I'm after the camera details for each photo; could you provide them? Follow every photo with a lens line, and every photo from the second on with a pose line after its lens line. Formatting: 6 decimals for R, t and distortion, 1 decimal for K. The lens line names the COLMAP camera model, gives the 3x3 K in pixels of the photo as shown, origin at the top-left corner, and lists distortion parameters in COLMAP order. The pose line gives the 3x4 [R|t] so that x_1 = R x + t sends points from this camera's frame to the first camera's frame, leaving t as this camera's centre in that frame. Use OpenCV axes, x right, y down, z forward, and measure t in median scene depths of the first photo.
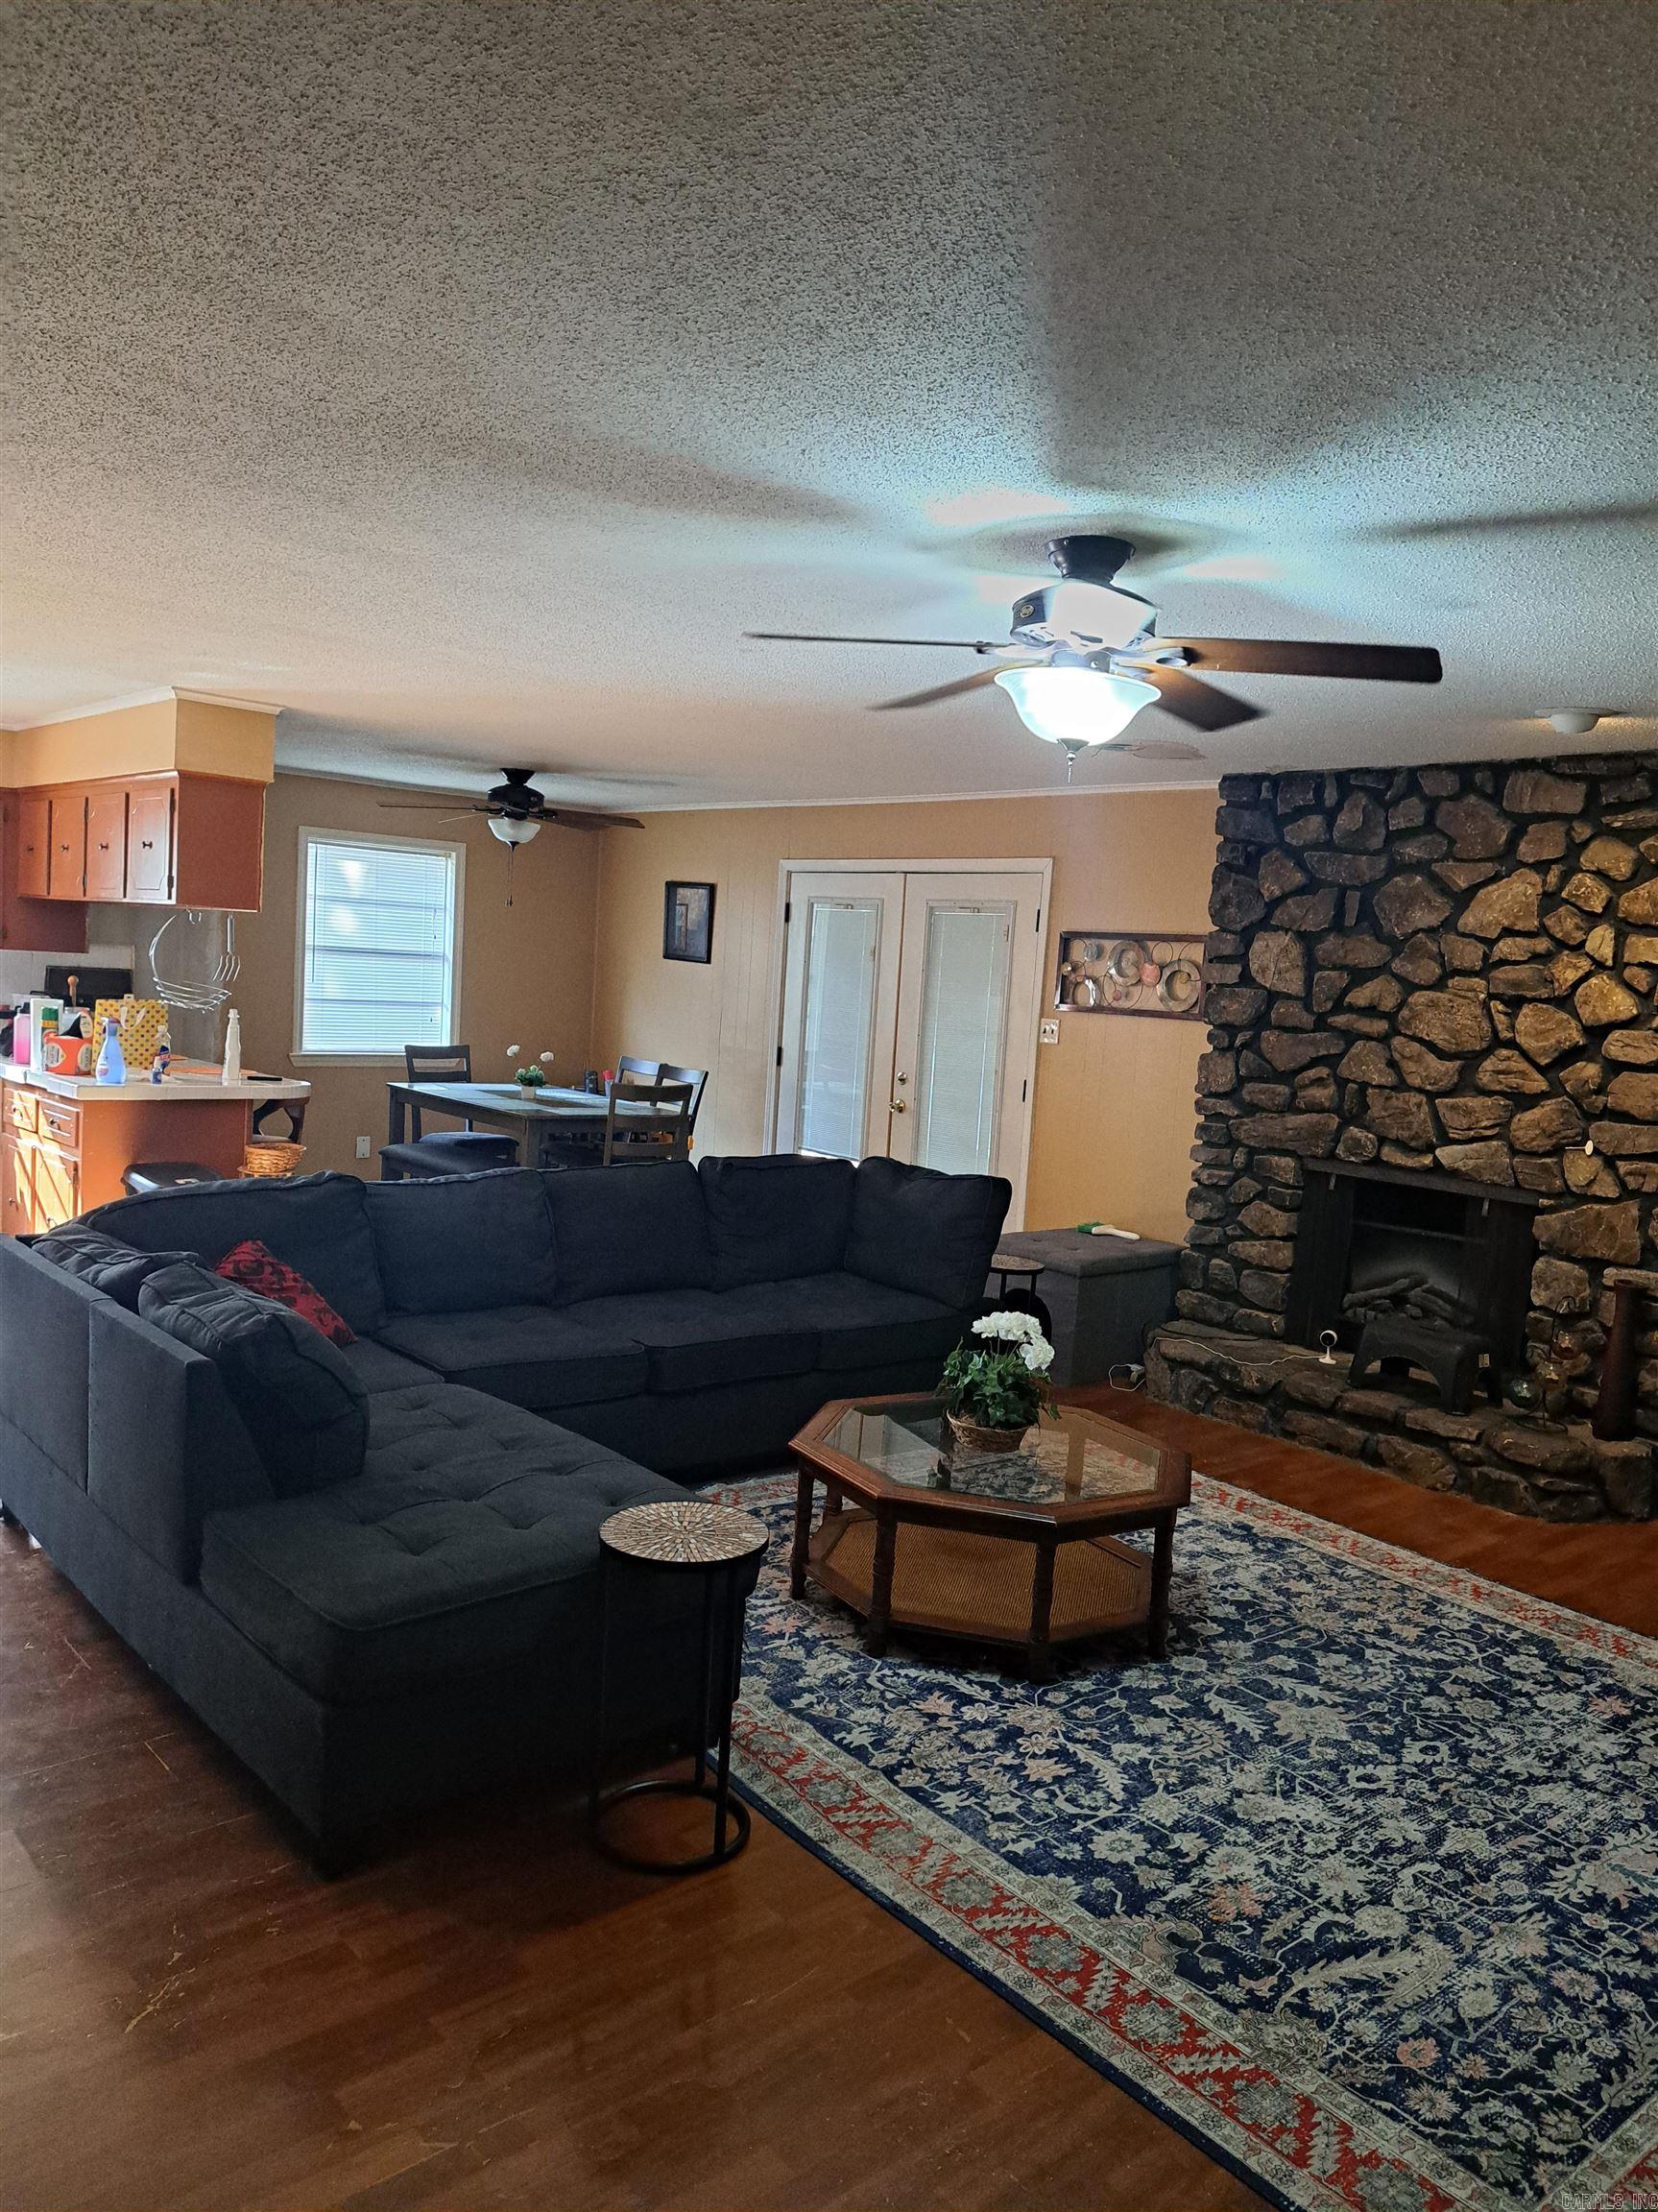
lens RADIAL K [[1615.8, 0, 829.0], [0, 1615.8, 1106.0], [0, 0, 1]] dist [0.239976, -0.000719]
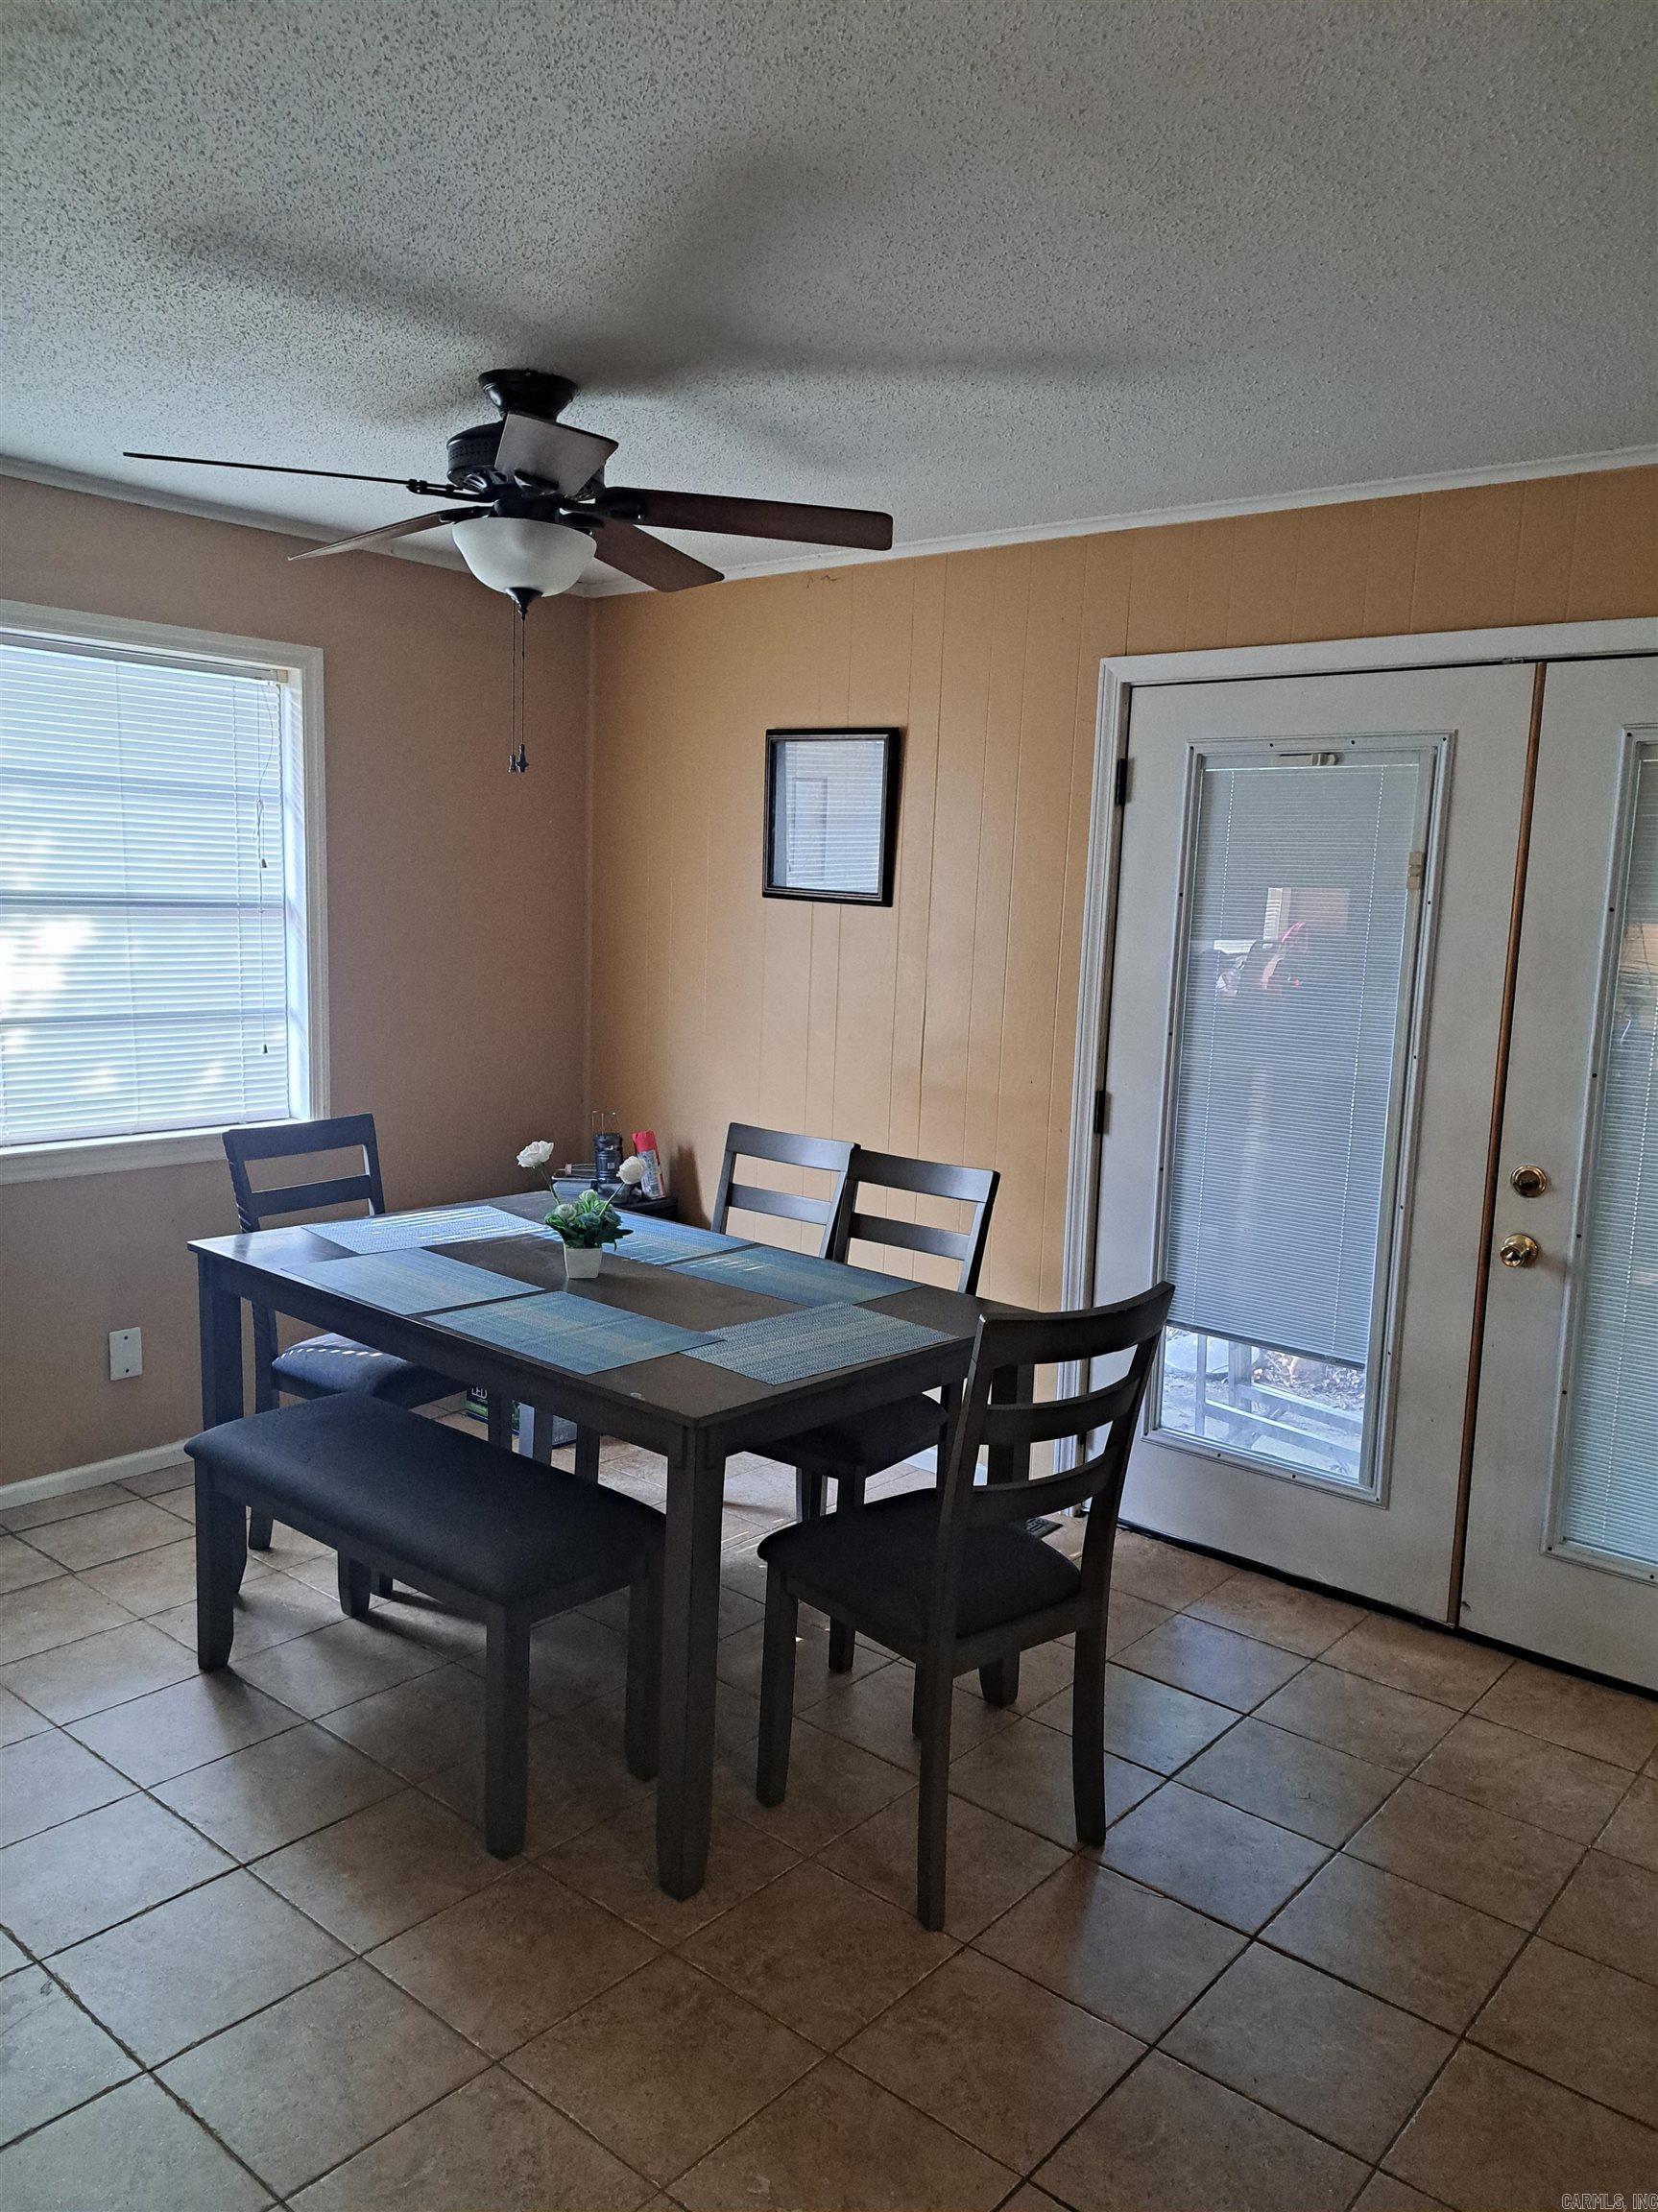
lens RADIAL K [[1615.8, 0, 829.0], [0, 1615.8, 1106.0], [0, 0, 1]] dist [0.239976, -0.000719]
pose [[0.986936, -0.048193, 0.153736, -0.177247], [0.040568, 0.997804, 0.052358, -0.060657], [-0.155922, -0.045437, 0.986724, 0.586715]]
